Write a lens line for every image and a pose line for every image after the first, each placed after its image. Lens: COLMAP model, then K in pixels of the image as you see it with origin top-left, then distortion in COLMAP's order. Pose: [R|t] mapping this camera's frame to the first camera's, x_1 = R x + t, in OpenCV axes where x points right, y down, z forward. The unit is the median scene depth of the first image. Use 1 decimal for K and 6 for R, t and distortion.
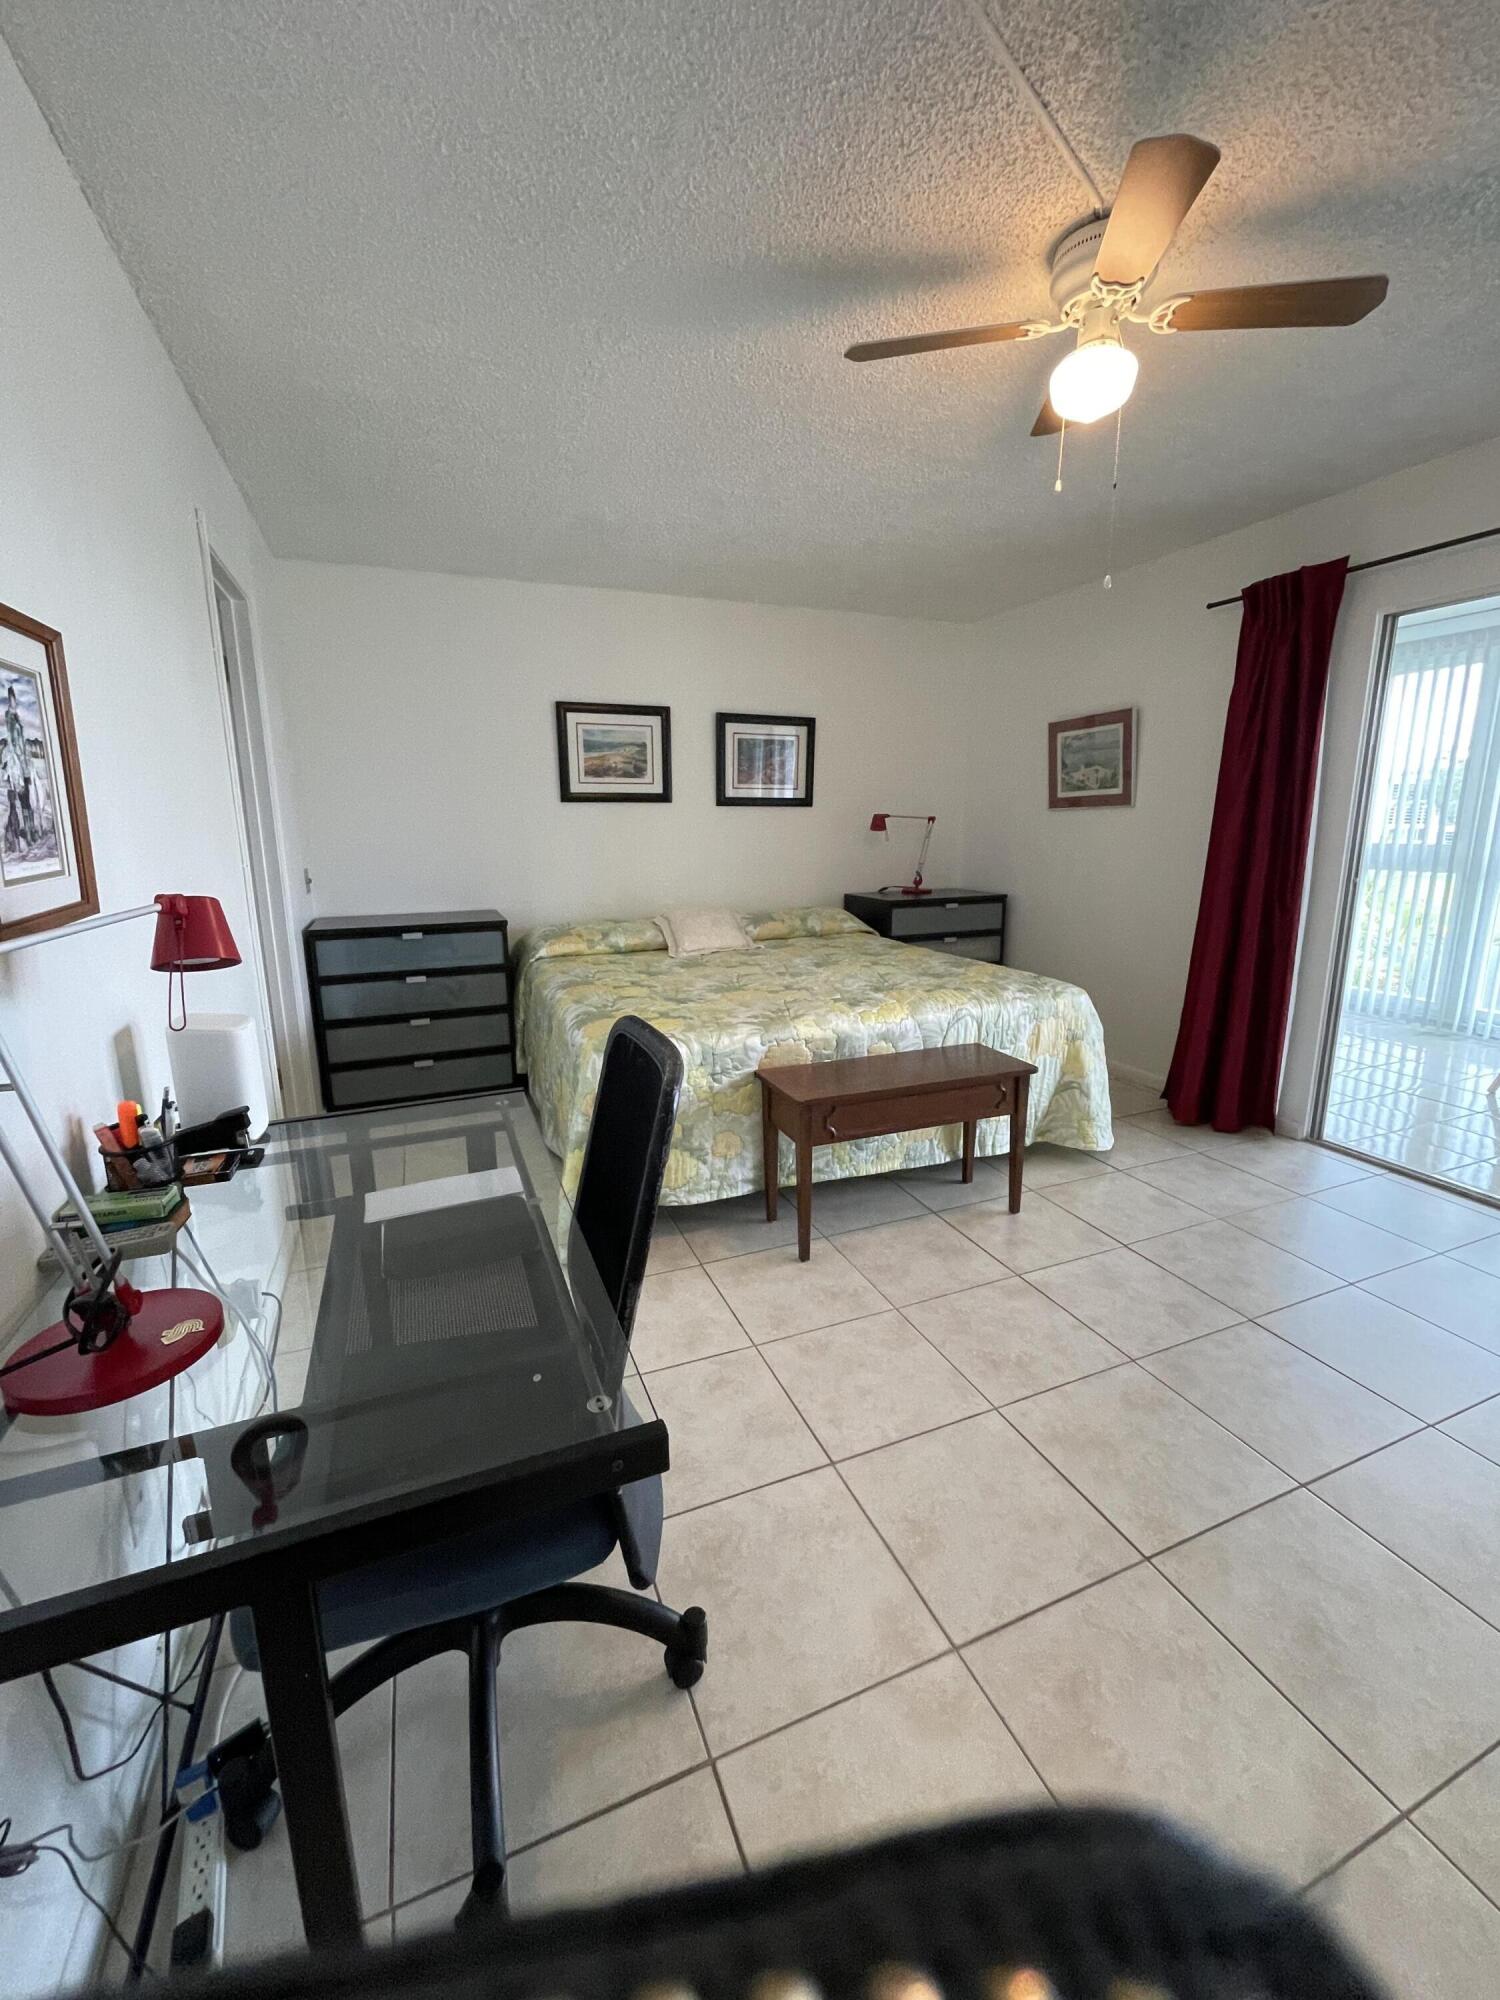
lens RADIAL K [[810.4, 0, 740.8], [0, 810.4, 988.0], [0, 0, 1]] dist [0.005420, -0.004006]
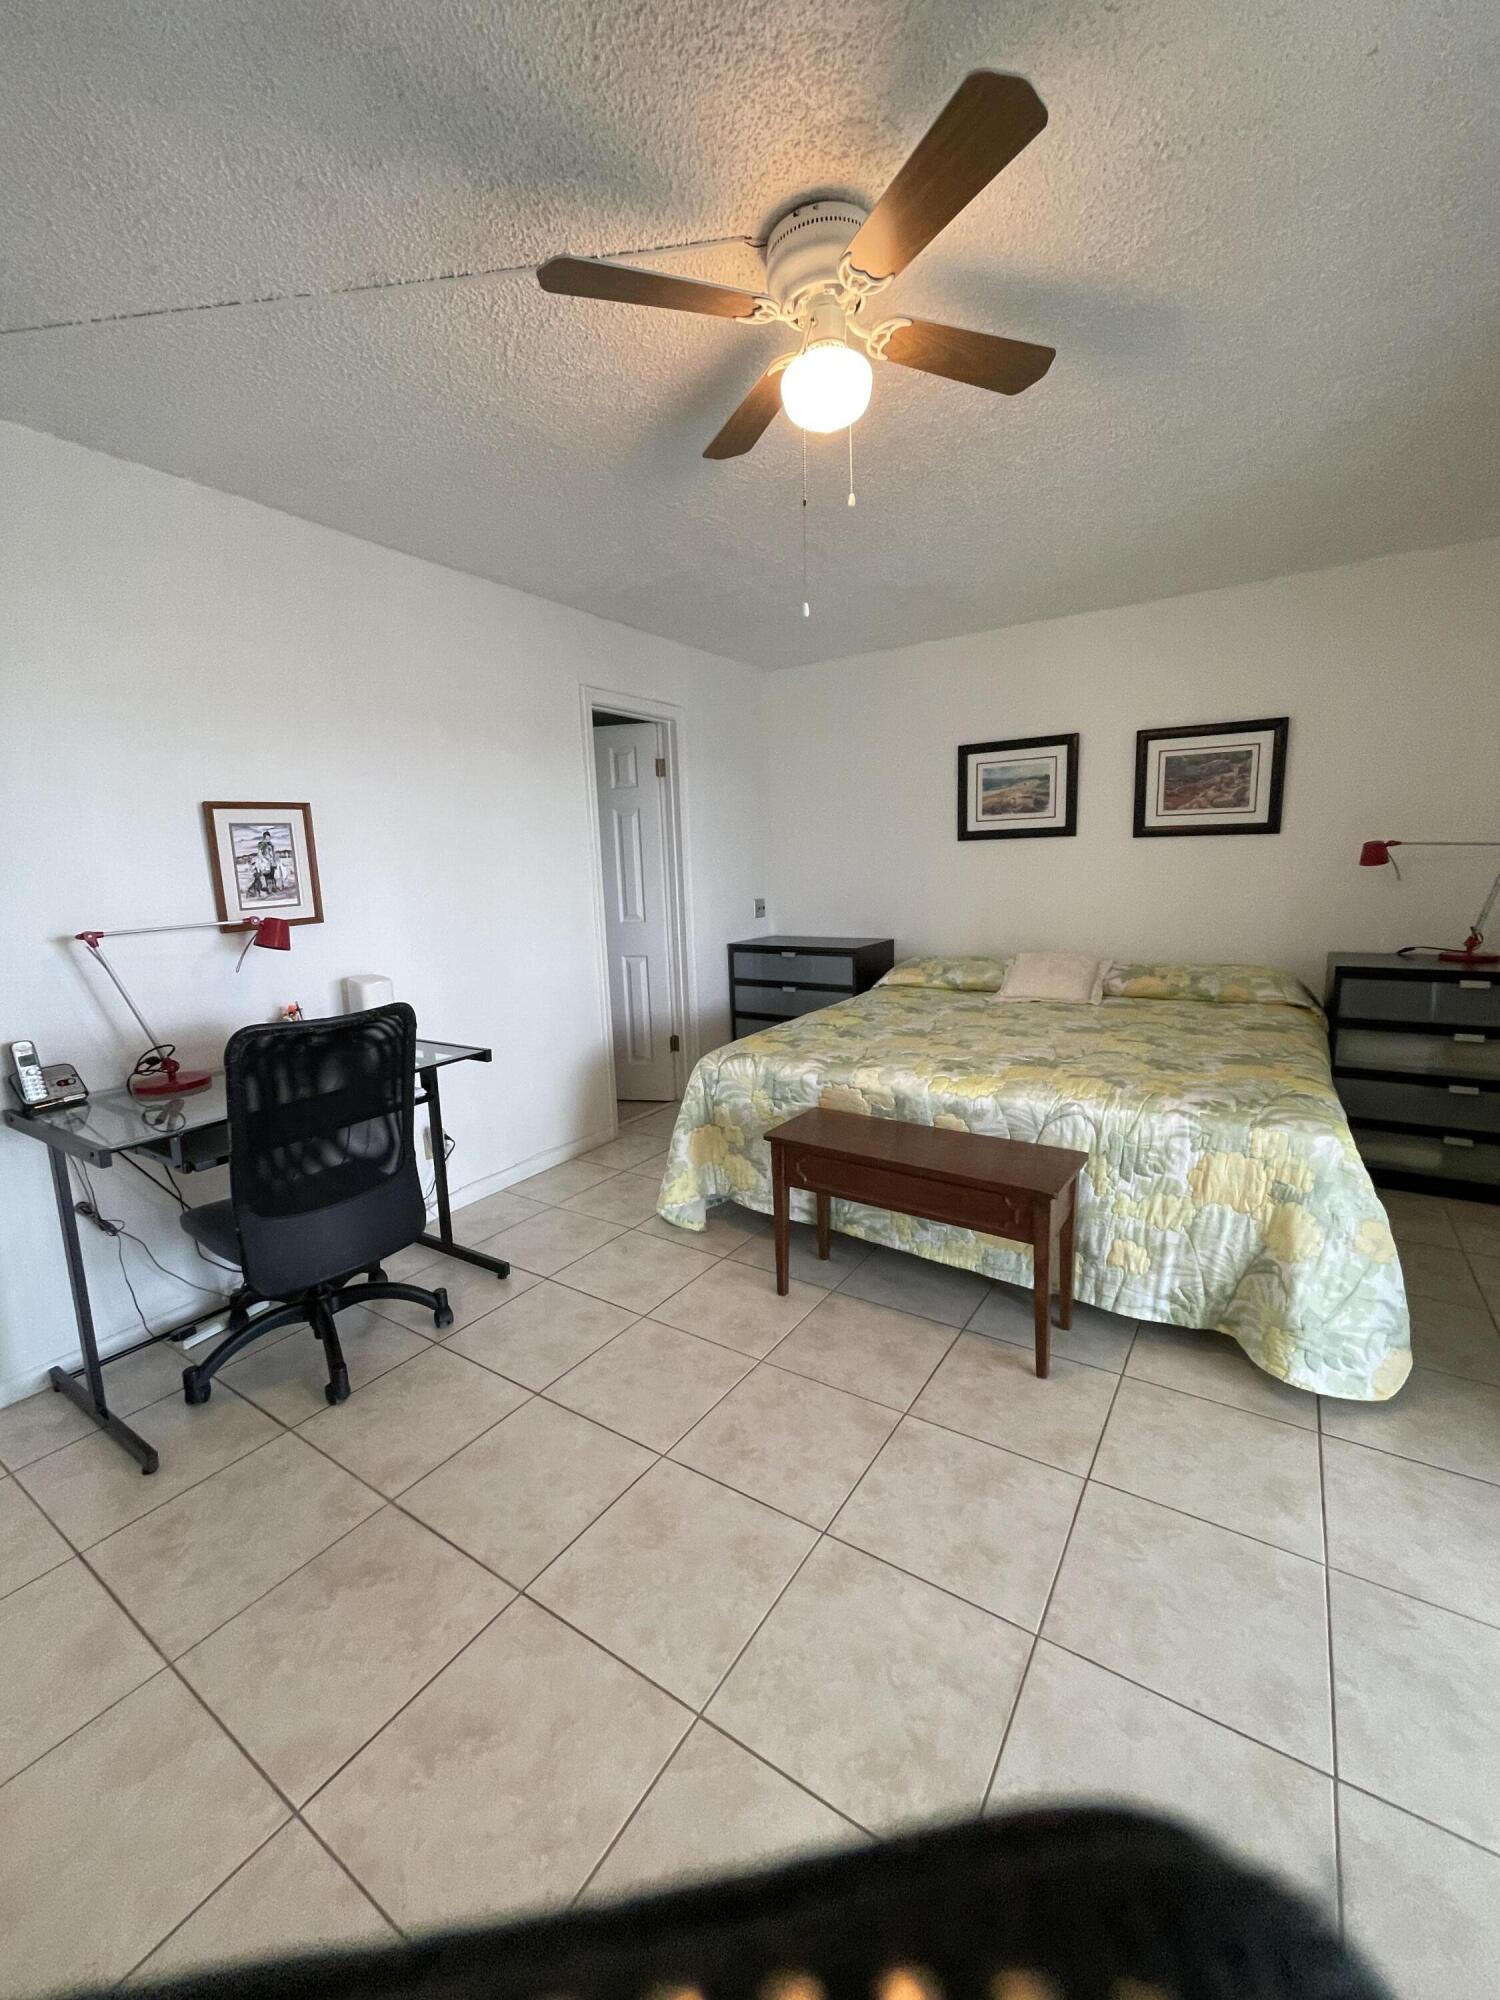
lens RADIAL K [[807.2, 0, 746.6], [0, 807.2, 988.0], [0, 0, 1]] dist [-0.011918, 0.005053]
pose [[0.561193, 0.118816, -0.819113, 0.596576], [-0.140132, 0.988995, 0.047450, -0.064074], [0.815736, 0.088155, 0.571667, 0.244181]]
